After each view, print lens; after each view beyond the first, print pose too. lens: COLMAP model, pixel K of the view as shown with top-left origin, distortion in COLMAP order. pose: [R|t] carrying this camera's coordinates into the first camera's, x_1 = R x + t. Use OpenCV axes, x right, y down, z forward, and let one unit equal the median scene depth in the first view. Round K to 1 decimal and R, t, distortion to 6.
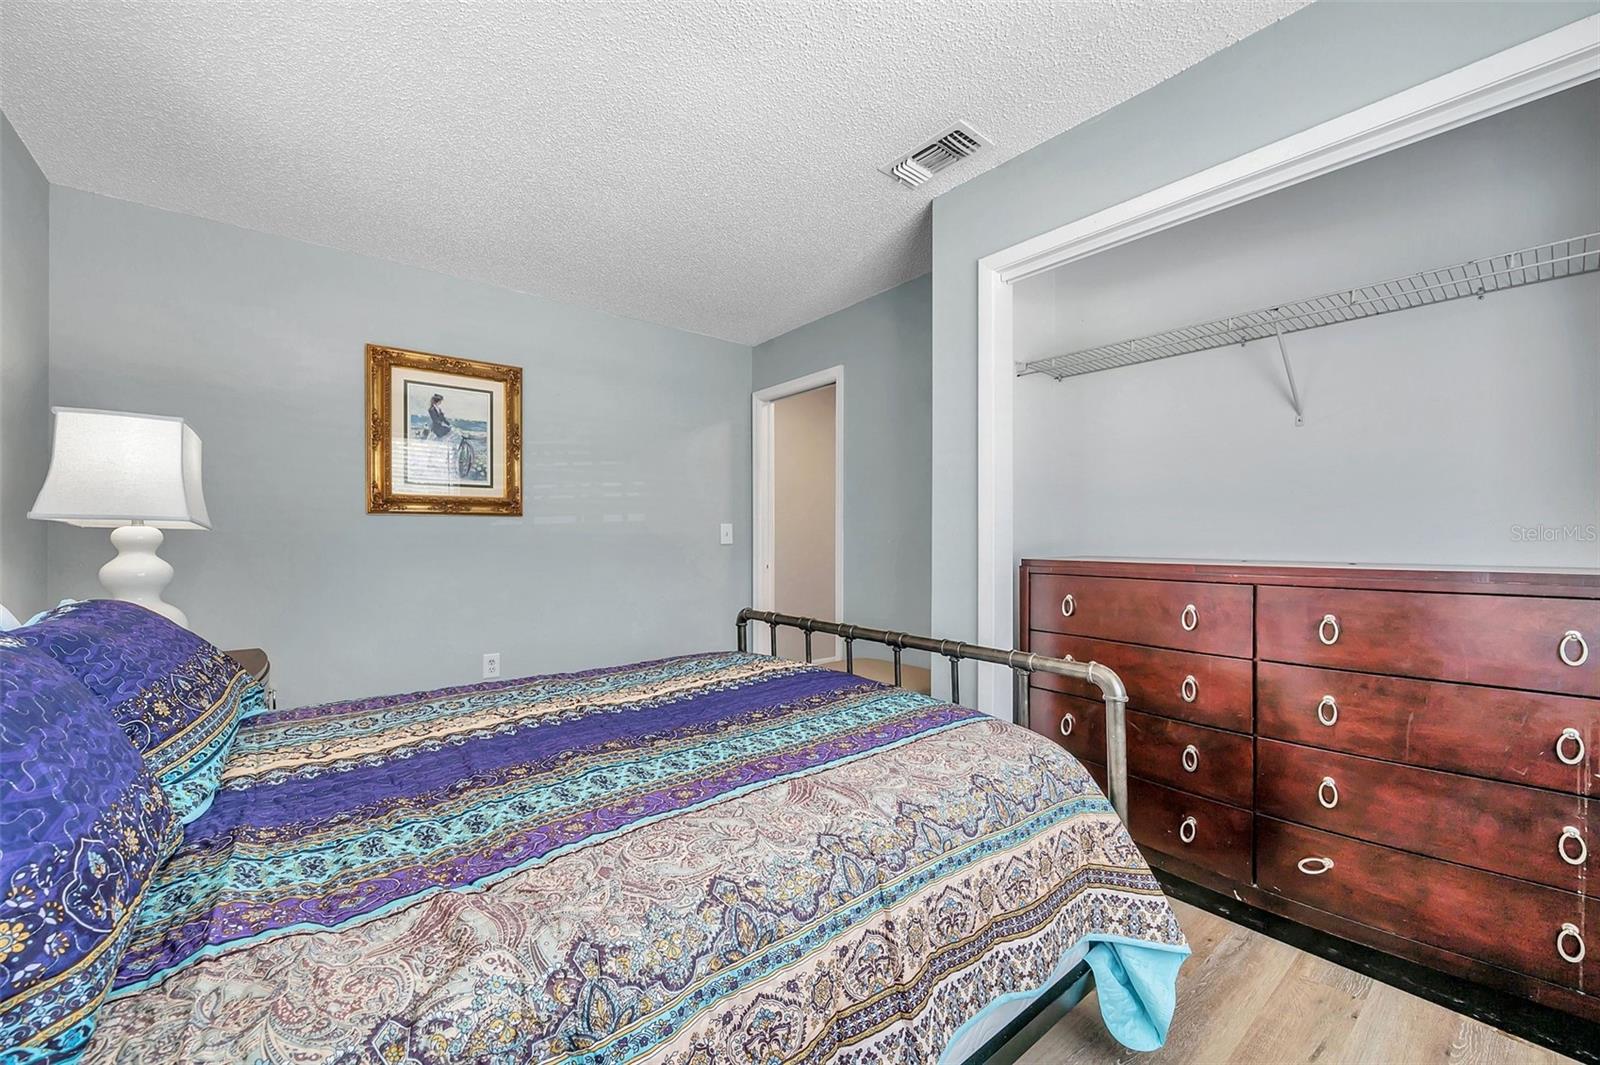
lens RADIAL K [[632.4, 0, 799.0], [0, 632.4, 530.7], [0, 0, 1]] dist [-0.002146, 0.000863]
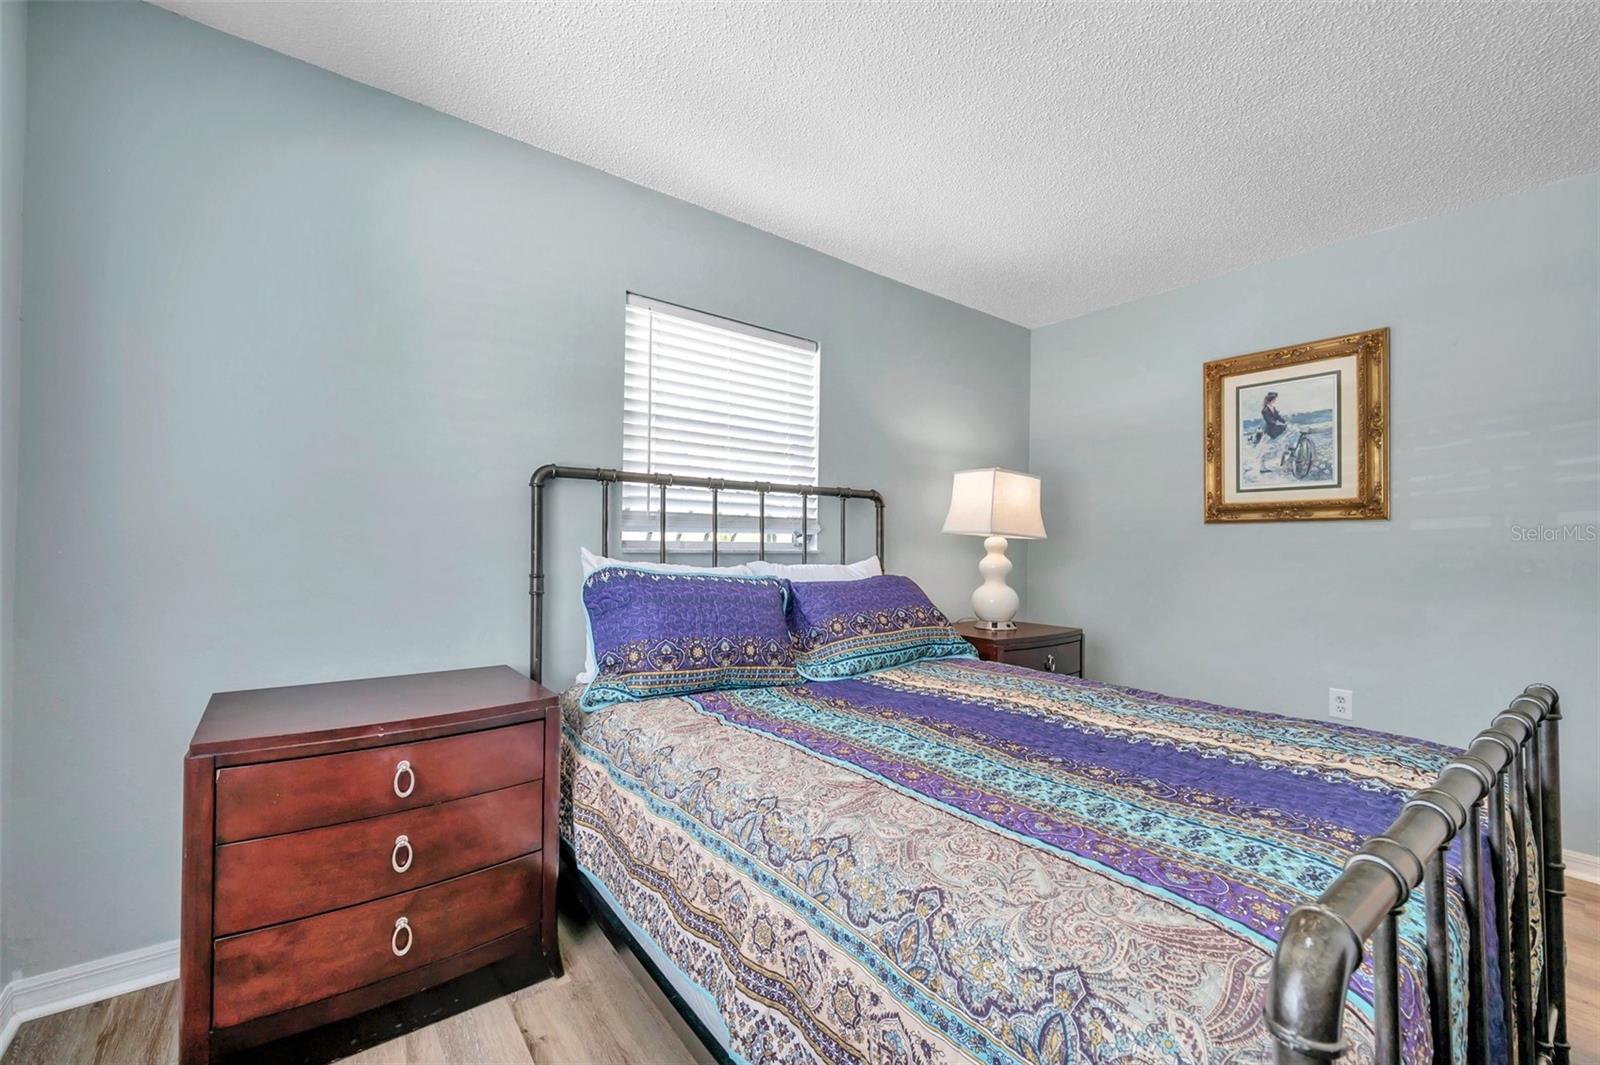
lens RADIAL K [[632.4, 0, 796.8], [0, 632.4, 530.6], [0, 0, 1]] dist [-0.002146, 0.000863]
pose [[-0.018036, -0.019689, -0.999643, 0.380444], [0.001086, 0.999805, -0.019712, 0.004486], [0.999837, -0.001441, -0.018011, 0.336112]]
